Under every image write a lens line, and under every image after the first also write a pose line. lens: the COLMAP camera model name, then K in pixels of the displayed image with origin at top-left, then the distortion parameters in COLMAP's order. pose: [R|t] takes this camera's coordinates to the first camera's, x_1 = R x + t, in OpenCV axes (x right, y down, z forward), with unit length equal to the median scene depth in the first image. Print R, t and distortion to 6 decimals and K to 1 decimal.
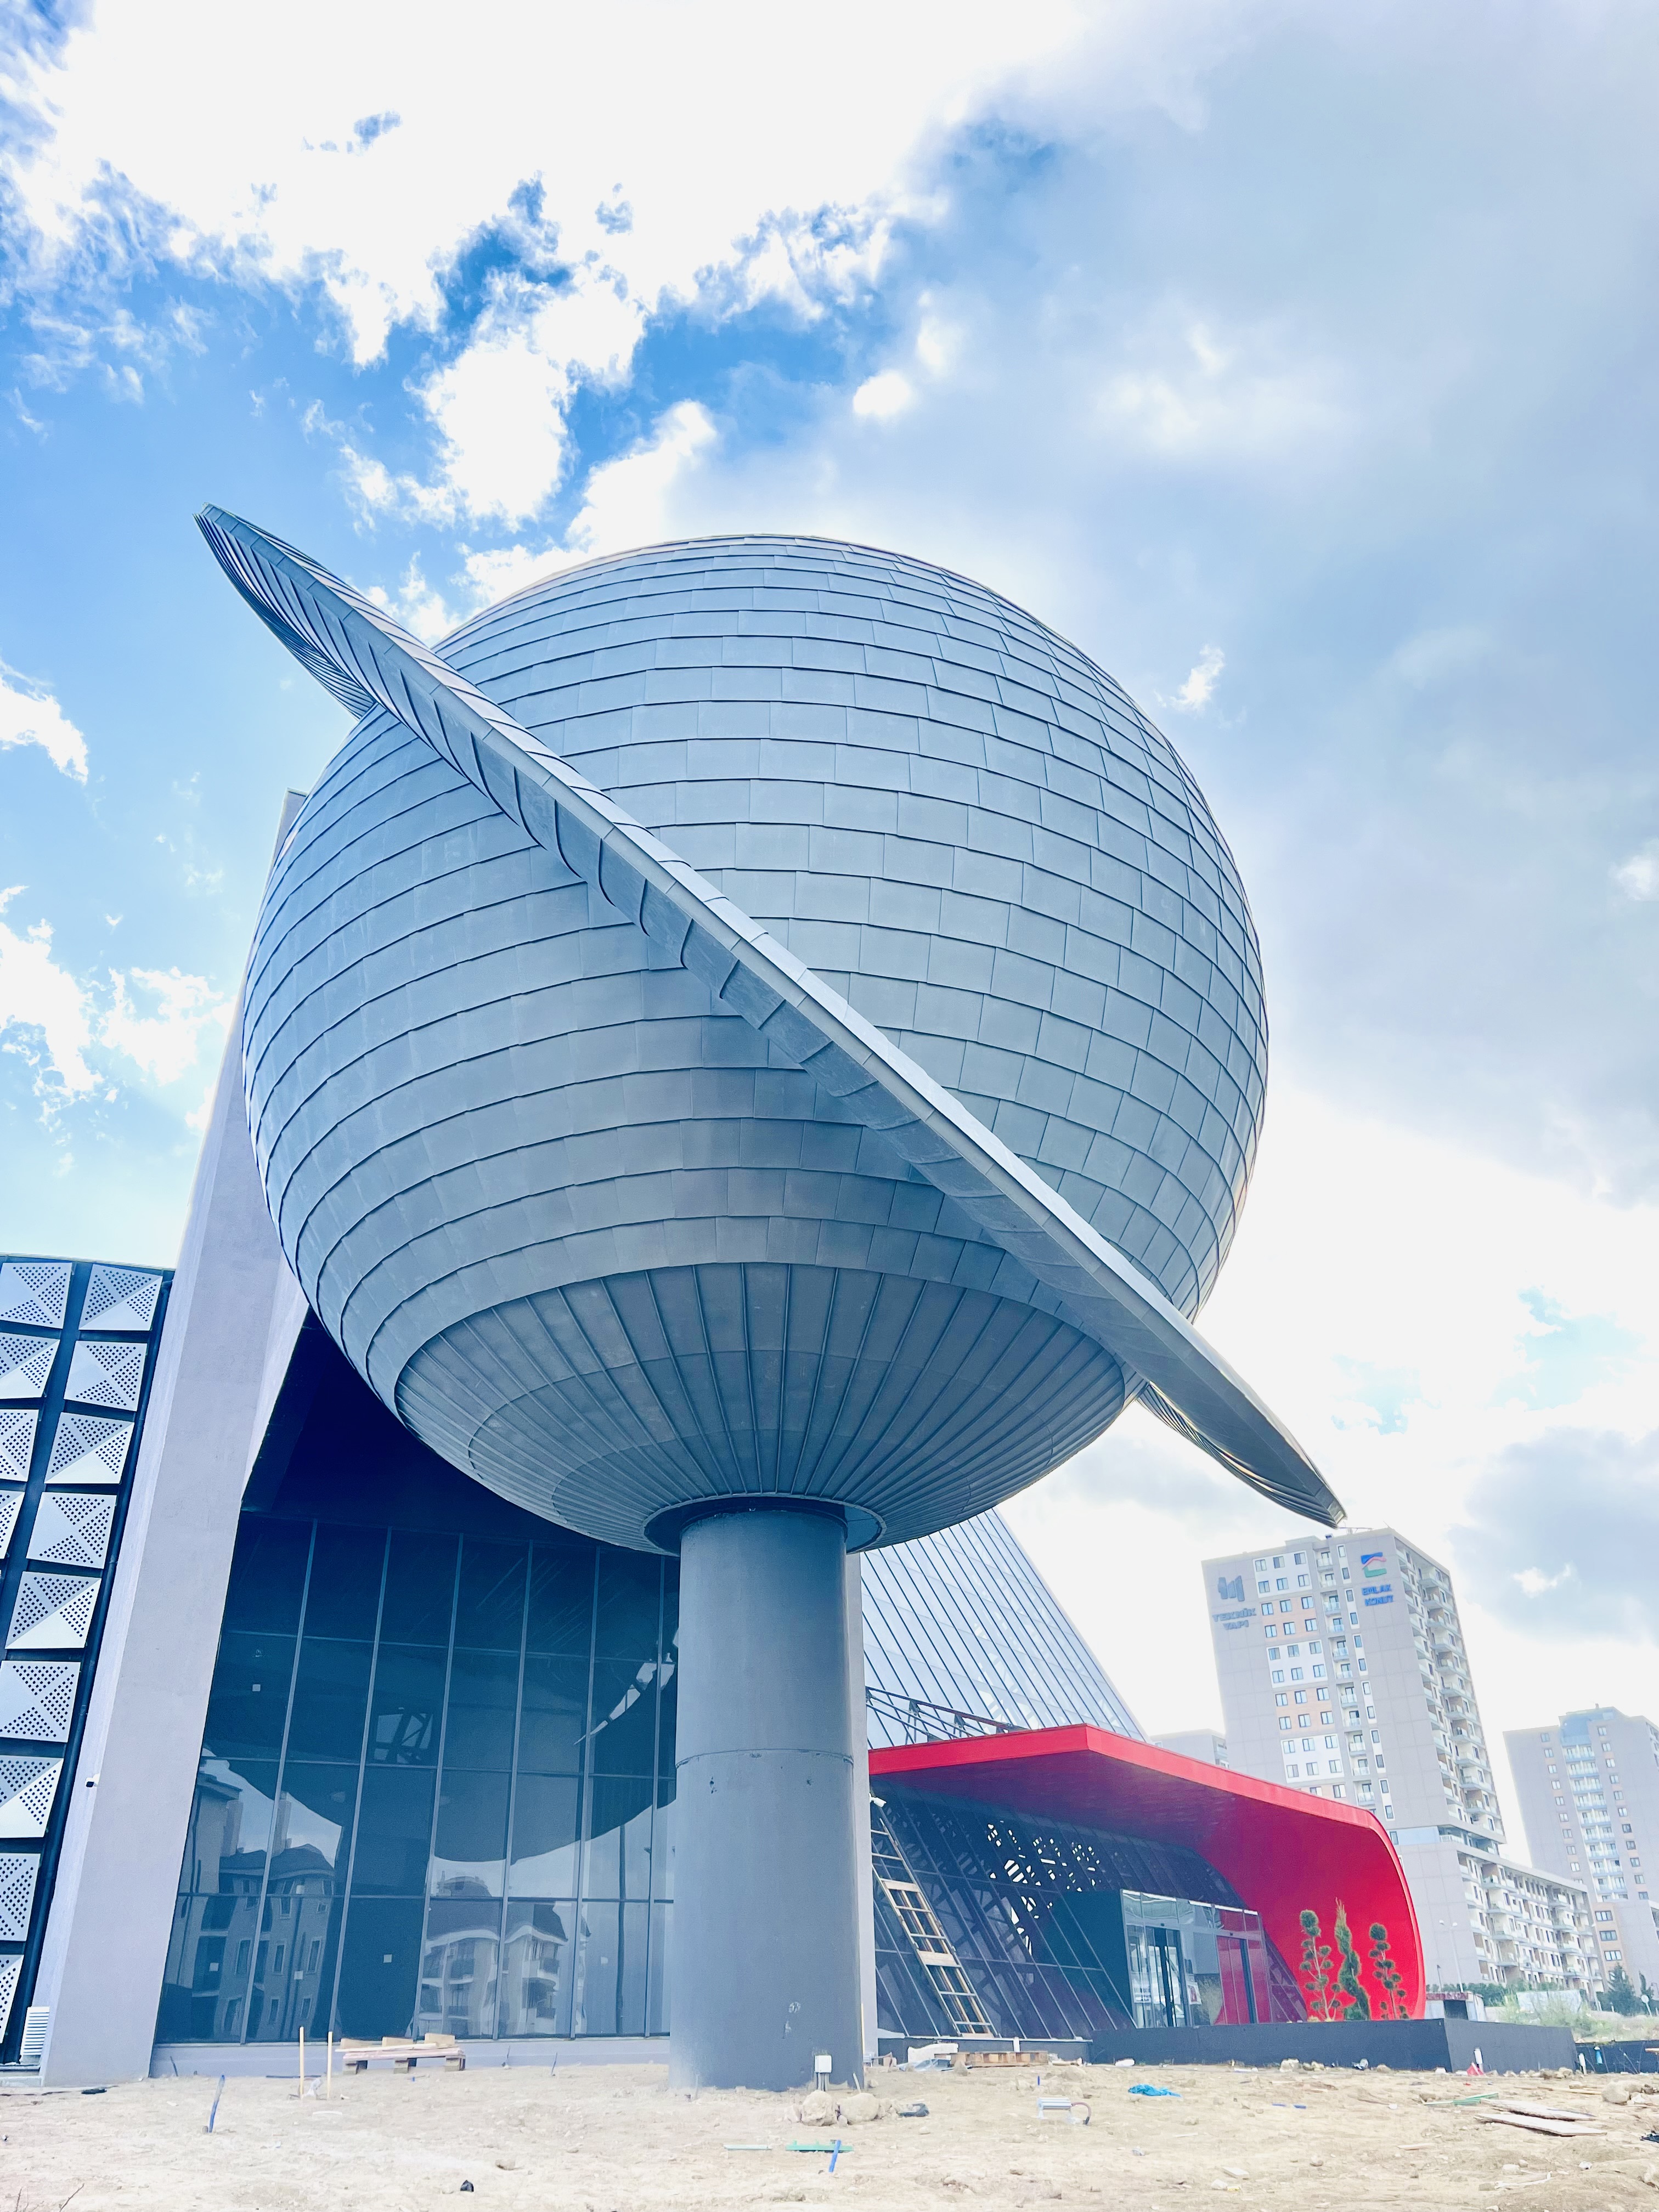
lens RADIAL K [[1643.0, 0, 838.1], [0, 1643.0, 1128.3], [0, 0, 1]] dist [0.071526, -0.084428]
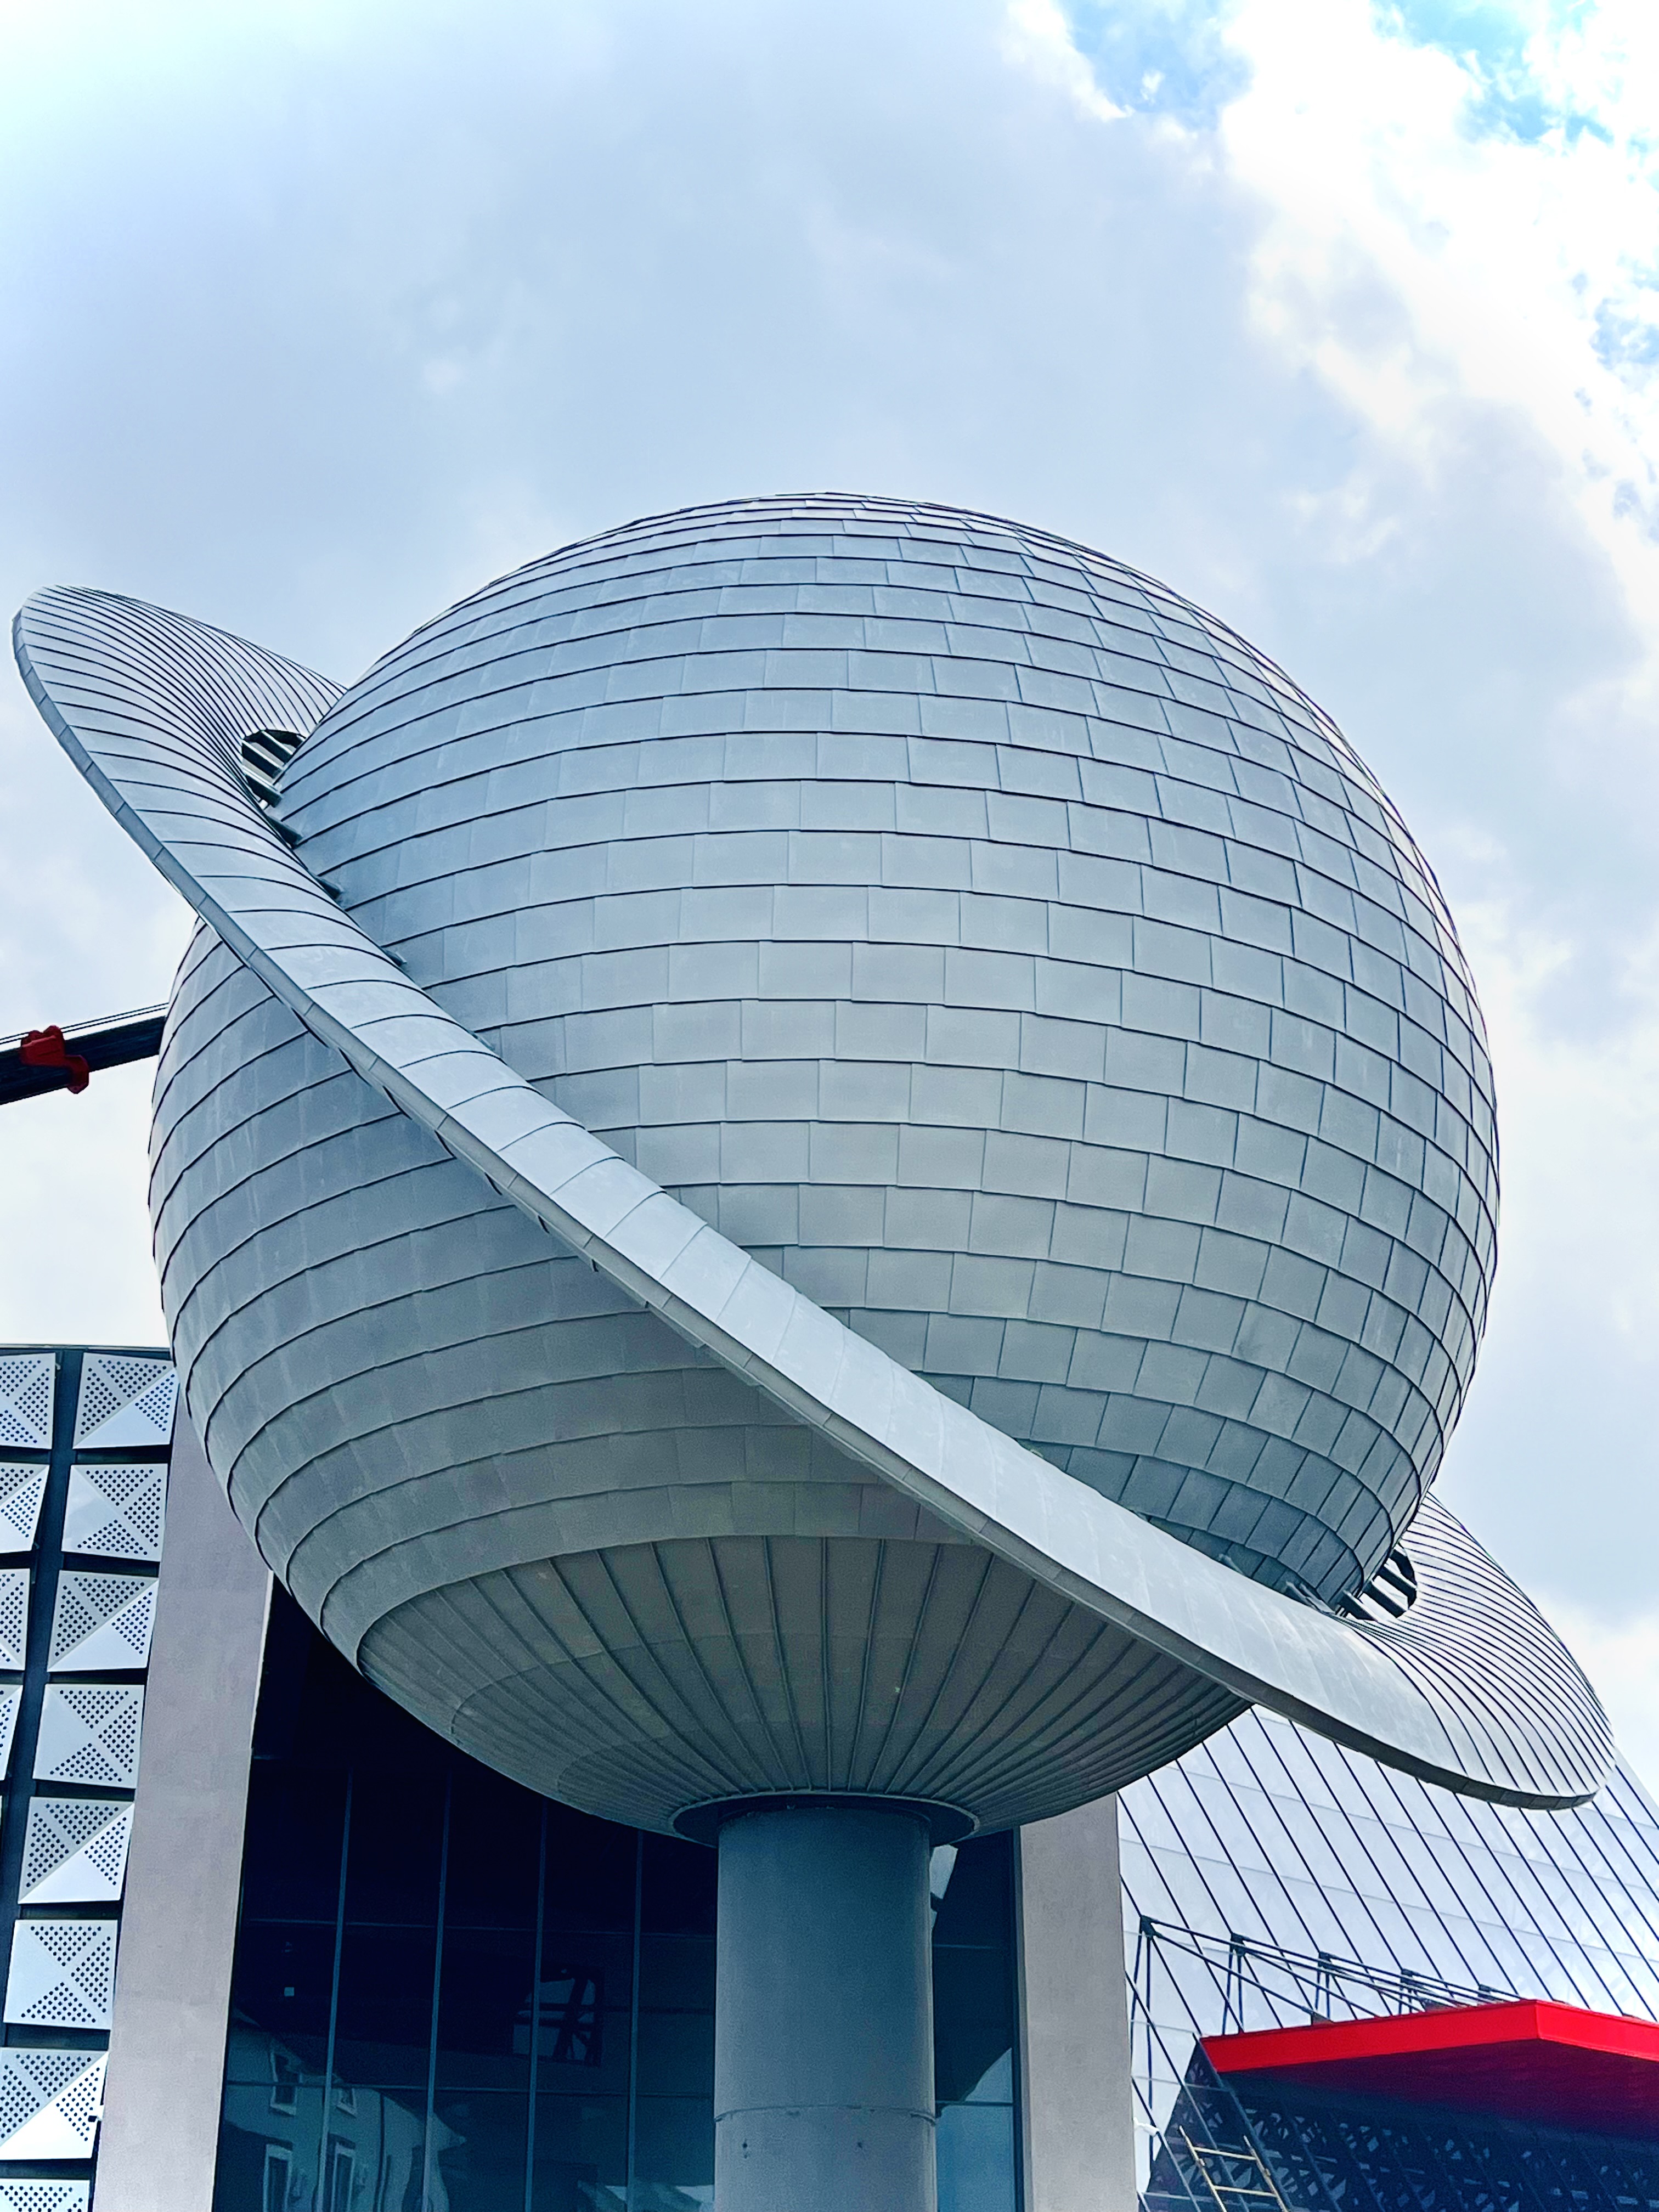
lens RADIAL K [[2936.0, 0, 829.5], [0, 2936.0, 1106.0], [0, 0, 1]] dist [0.017273, -0.021835]
pose [[0.978916, -0.069912, -0.191925, 0.174866], [0.083651, 0.994410, 0.064434, -0.130104], [0.186347, -0.079130, 0.979292, -0.238419]]
